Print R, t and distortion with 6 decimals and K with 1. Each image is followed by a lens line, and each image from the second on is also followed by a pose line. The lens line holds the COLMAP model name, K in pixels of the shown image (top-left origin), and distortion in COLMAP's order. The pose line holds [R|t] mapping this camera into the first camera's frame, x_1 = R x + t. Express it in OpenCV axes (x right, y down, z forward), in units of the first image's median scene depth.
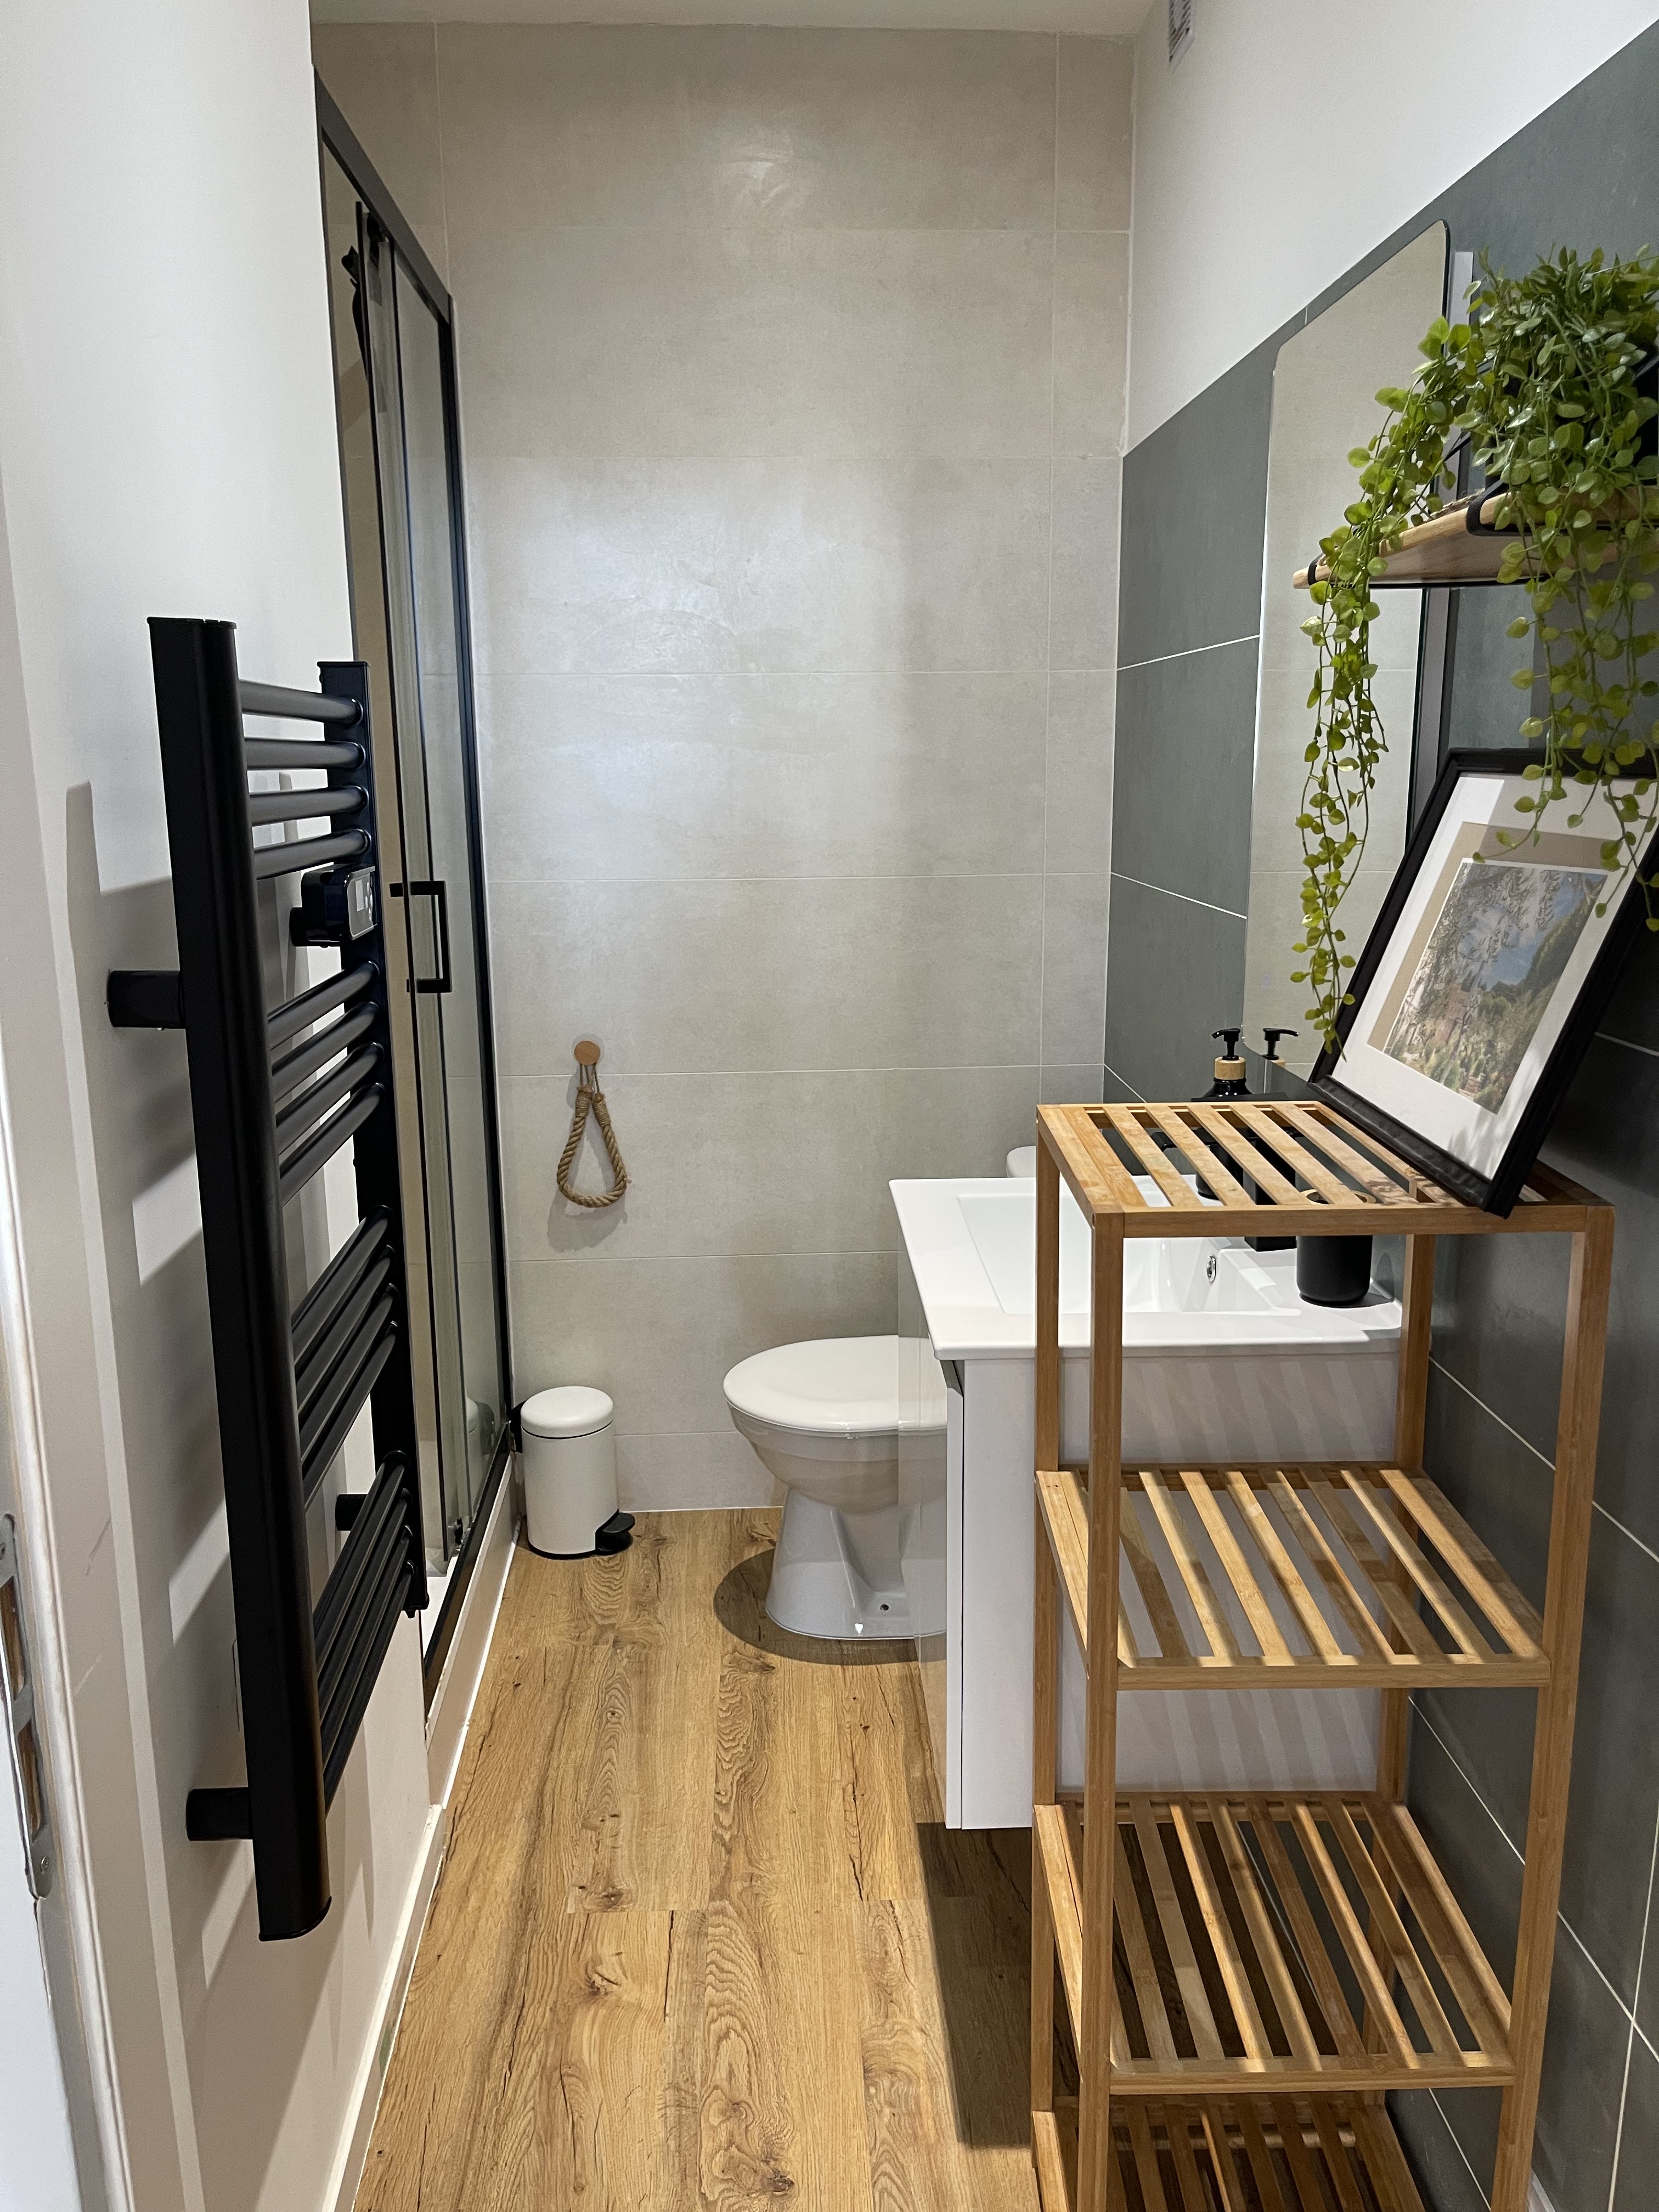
lens RADIAL K [[1742.6, 0, 830.5], [0, 1742.6, 1109.1], [0, 0, 1]] dist [0.053523, -0.003854]
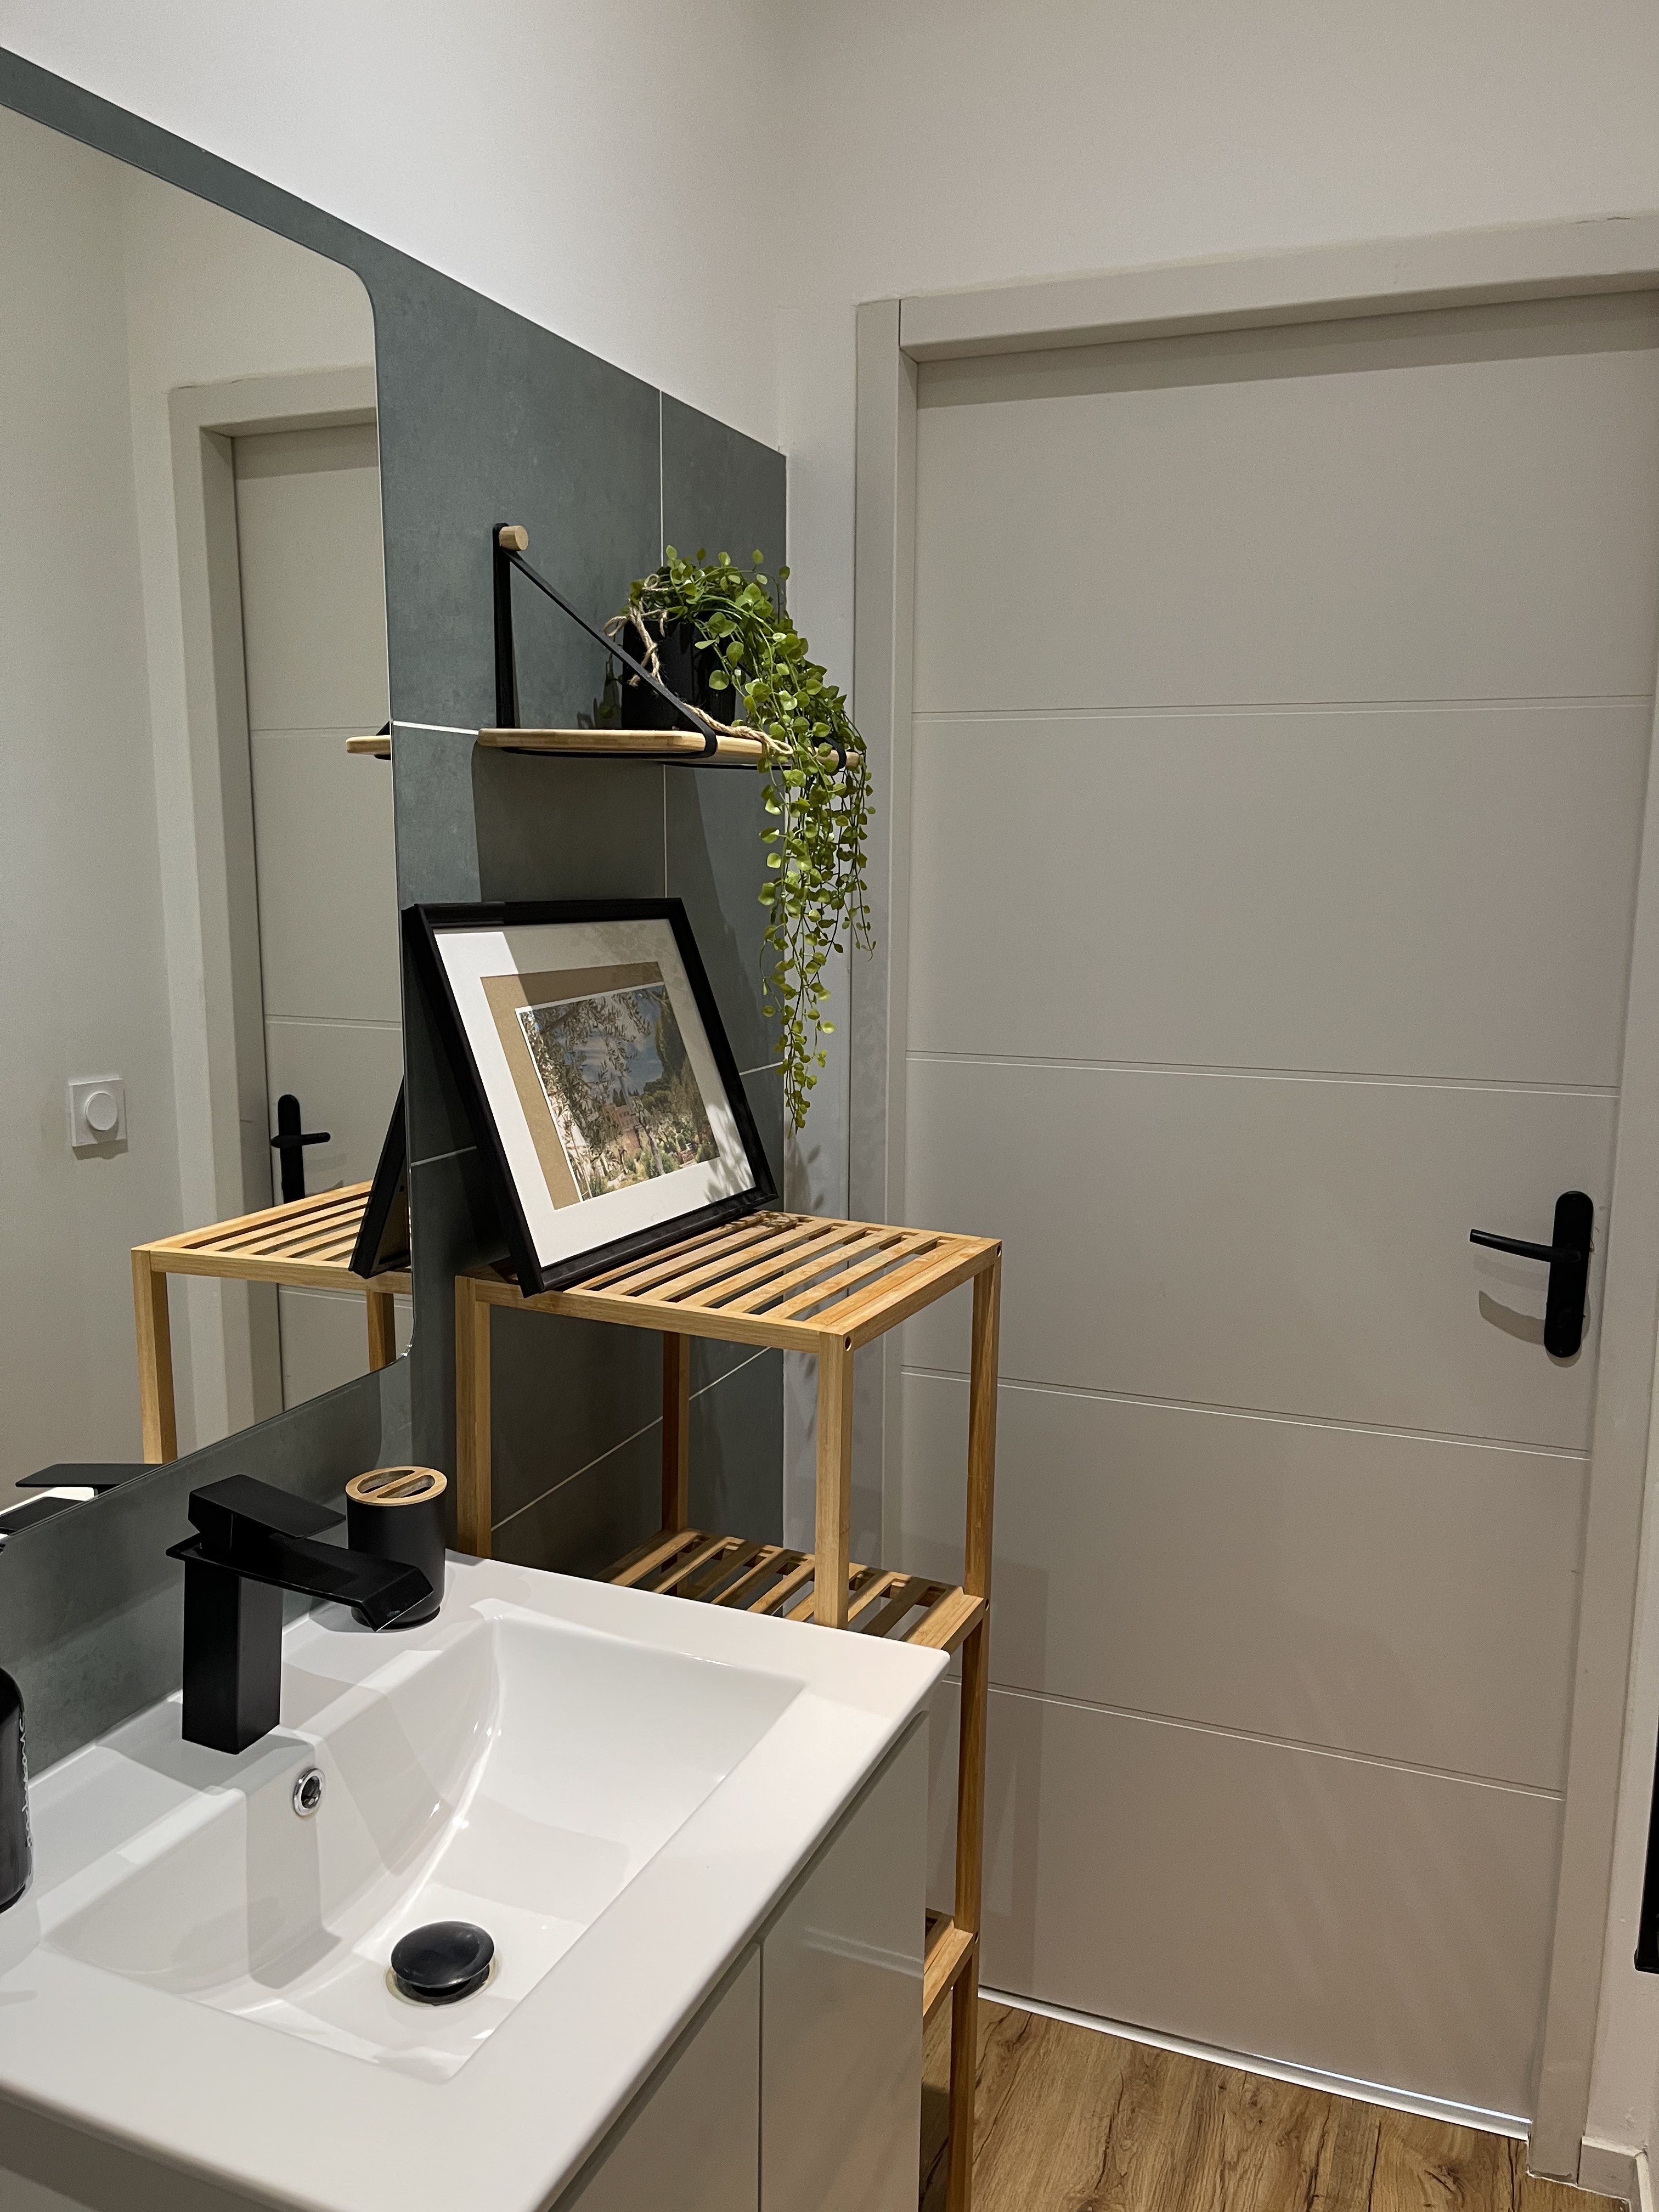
lens RADIAL K [[1742.6, 0, 831.3], [0, 1742.6, 1113.3], [0, 0, 1]] dist [0.053523, -0.003854]
pose [[-0.915793, -0.067547, 0.395931, -0.229025], [0.071035, 0.942980, 0.325181, -0.434562], [-0.395320, 0.325923, -0.858776, 1.963694]]
